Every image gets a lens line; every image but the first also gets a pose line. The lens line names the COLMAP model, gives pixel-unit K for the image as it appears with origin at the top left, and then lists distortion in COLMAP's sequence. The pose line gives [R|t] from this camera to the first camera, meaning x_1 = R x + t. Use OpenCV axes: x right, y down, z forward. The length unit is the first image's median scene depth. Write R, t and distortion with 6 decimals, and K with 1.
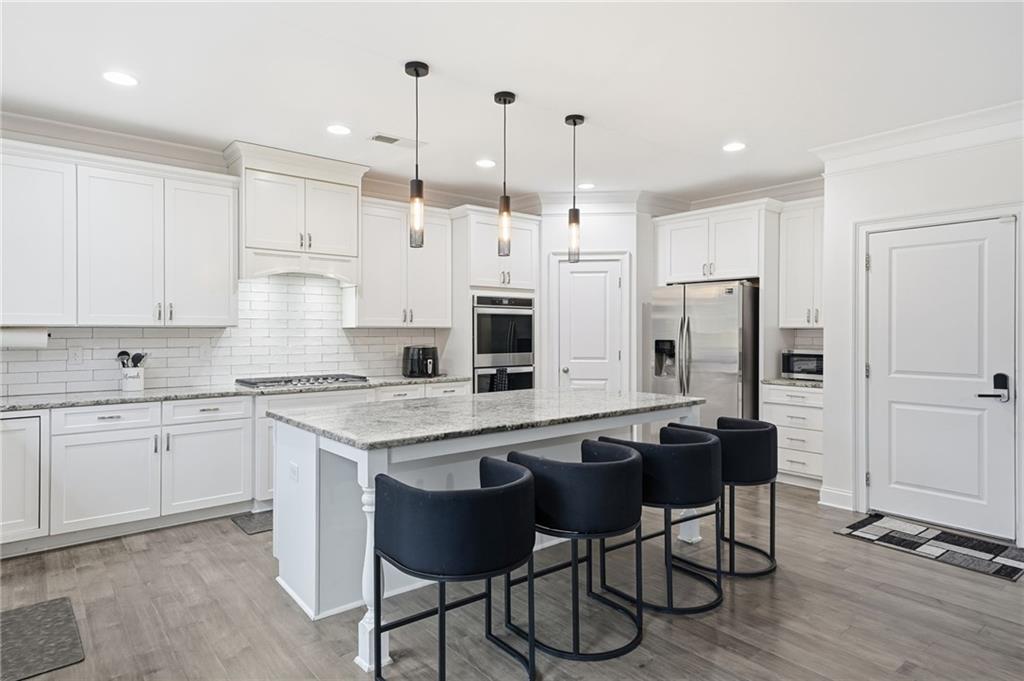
lens RADIAL K [[577.4, 0, 513.3], [0, 577.4, 336.4], [0, 0, 1]] dist [0.017402, 0.000267]
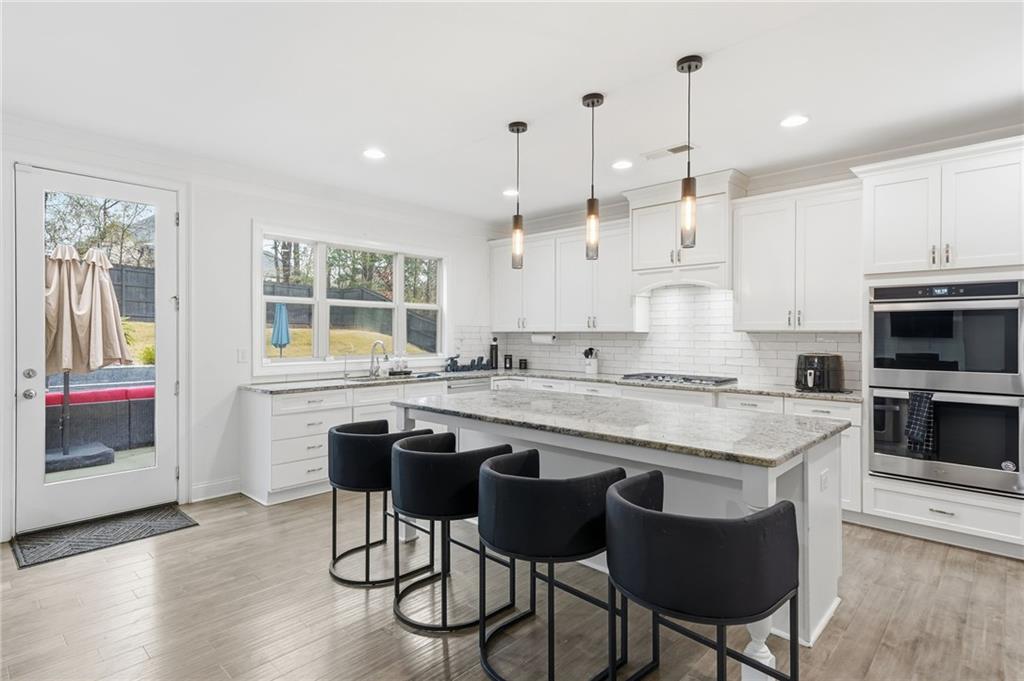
lens RADIAL K [[534.6, 0, 513.4], [0, 534.6, 331.4], [0, 0, 1]] dist [0.016078, 0.001125]
pose [[0.129856, -0.004254, -0.991524, 0.569712], [-0.012149, 0.999909, -0.005881, -0.005813], [0.991458, 0.012810, 0.129792, 0.487423]]
